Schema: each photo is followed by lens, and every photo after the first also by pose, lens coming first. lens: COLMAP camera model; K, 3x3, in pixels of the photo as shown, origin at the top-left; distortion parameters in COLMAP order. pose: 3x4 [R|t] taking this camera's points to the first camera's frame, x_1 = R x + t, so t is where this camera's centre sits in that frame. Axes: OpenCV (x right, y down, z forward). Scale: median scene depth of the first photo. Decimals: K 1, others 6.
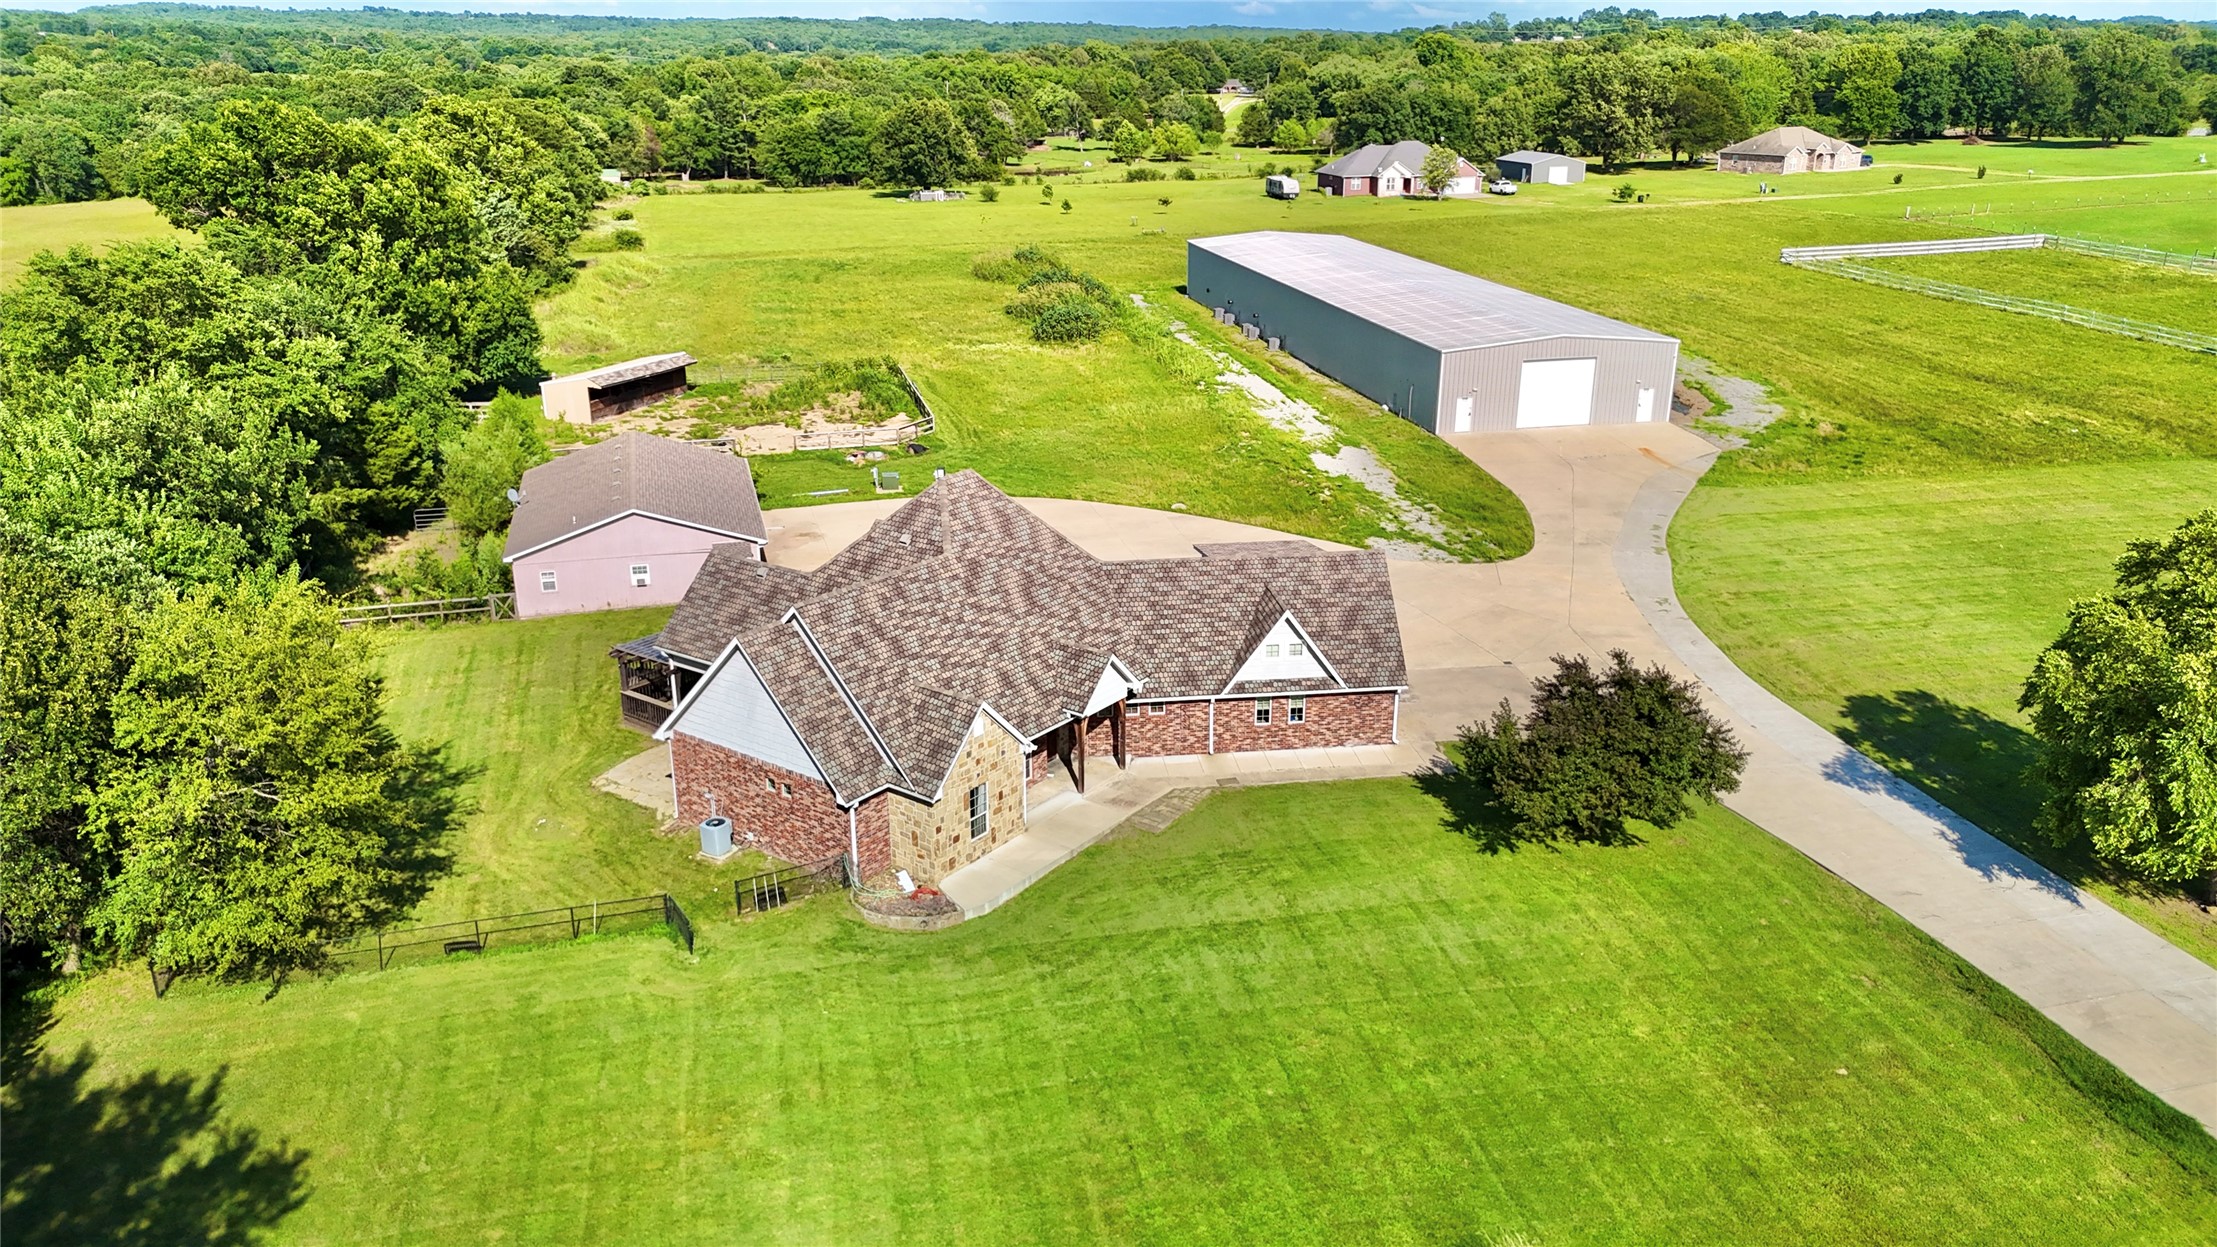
lens RADIAL K [[1631.6, 0, 1110.2], [0, 1631.6, 614.8], [0, 0, 1]] dist [0.080365, -0.084923]
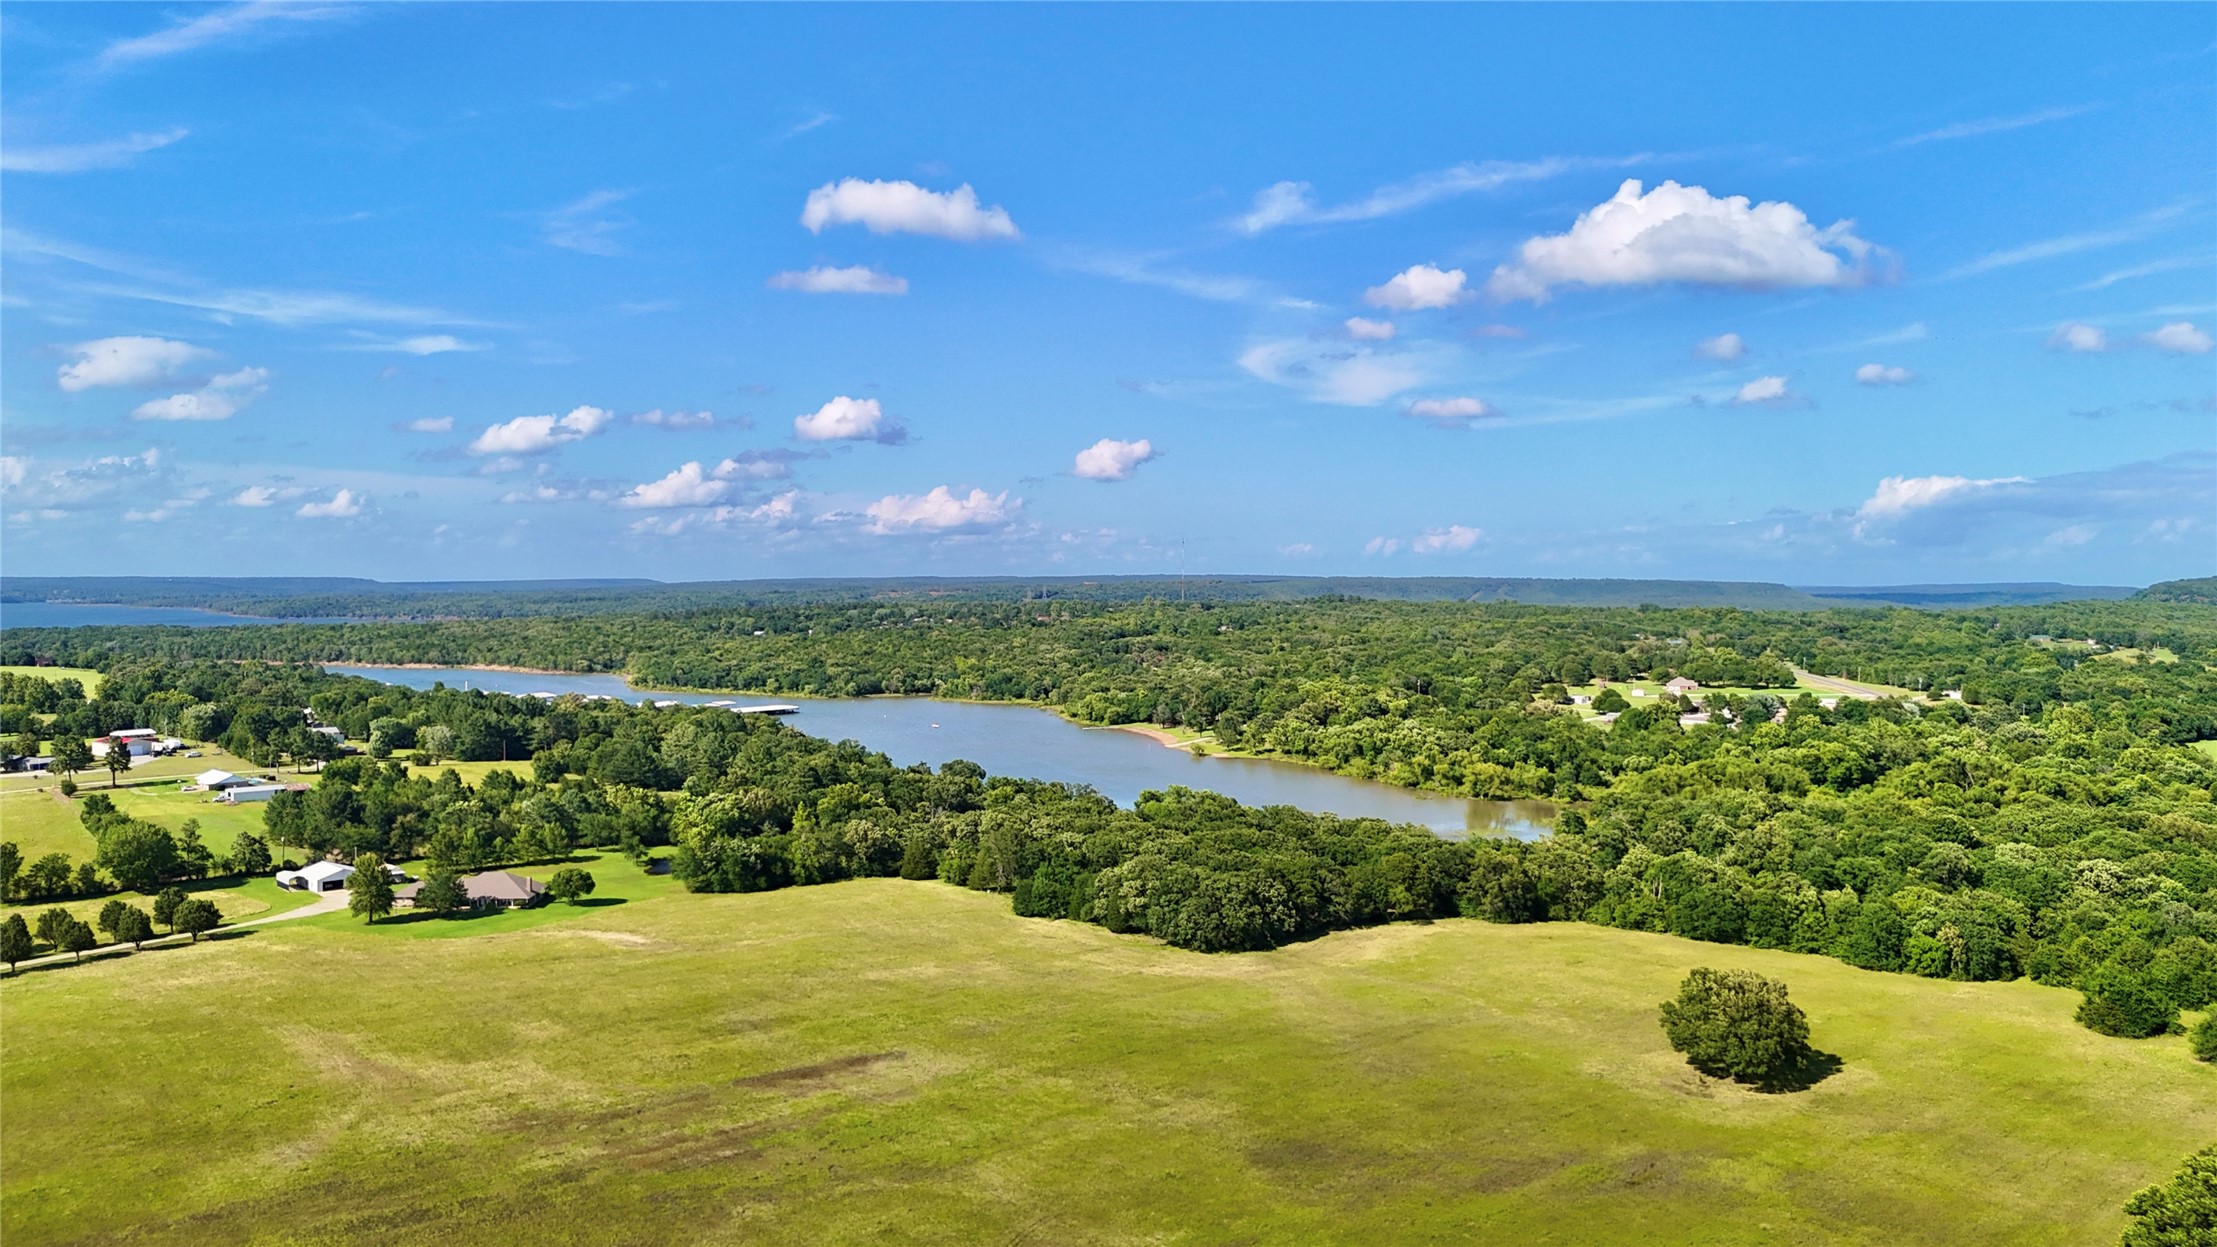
lens RADIAL K [[1631.6, 0, 1106.5], [0, 1631.6, 609.8], [0, 0, 1]] dist [0.080365, -0.084923]
pose [[0.456772, 0.019585, -0.889368, 0.371669], [-0.294149, 0.946847, -0.130222, -0.460469], [0.839545, 0.321089, 0.438254, -0.324160]]
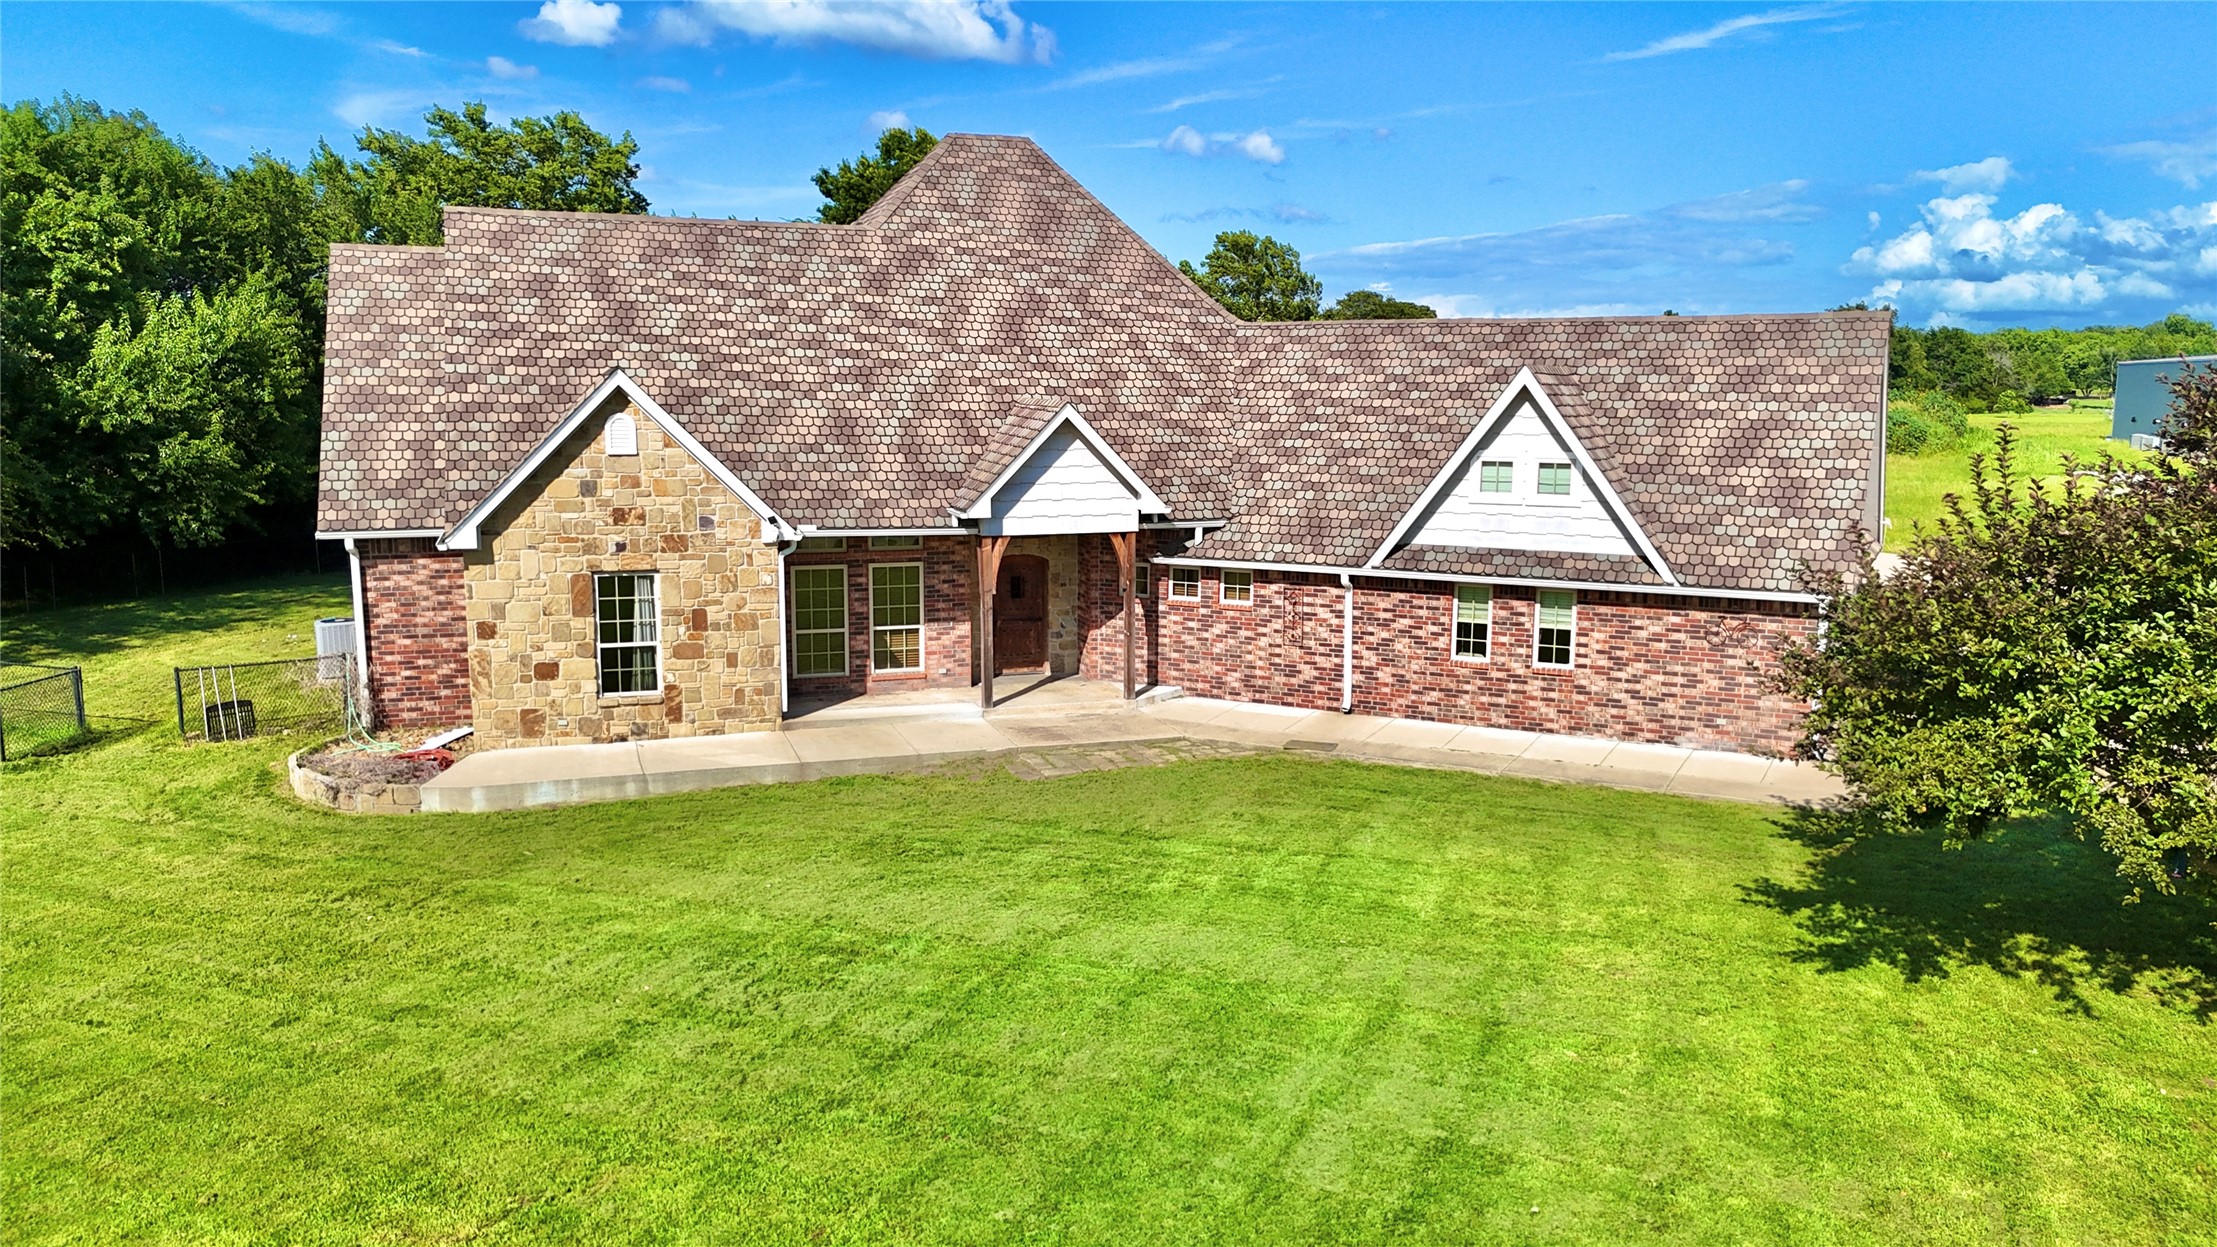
lens RADIAL K [[1631.6, 0, 1106.1], [0, 1631.6, 629.2], [0, 0, 1]] dist [0.080365, -0.084923]
pose [[0.825658, 0.091706, -0.556667, 0.143207], [-0.191327, 0.973743, -0.123364, 0.073964], [0.530738, 0.208362, 0.821525, 0.337033]]
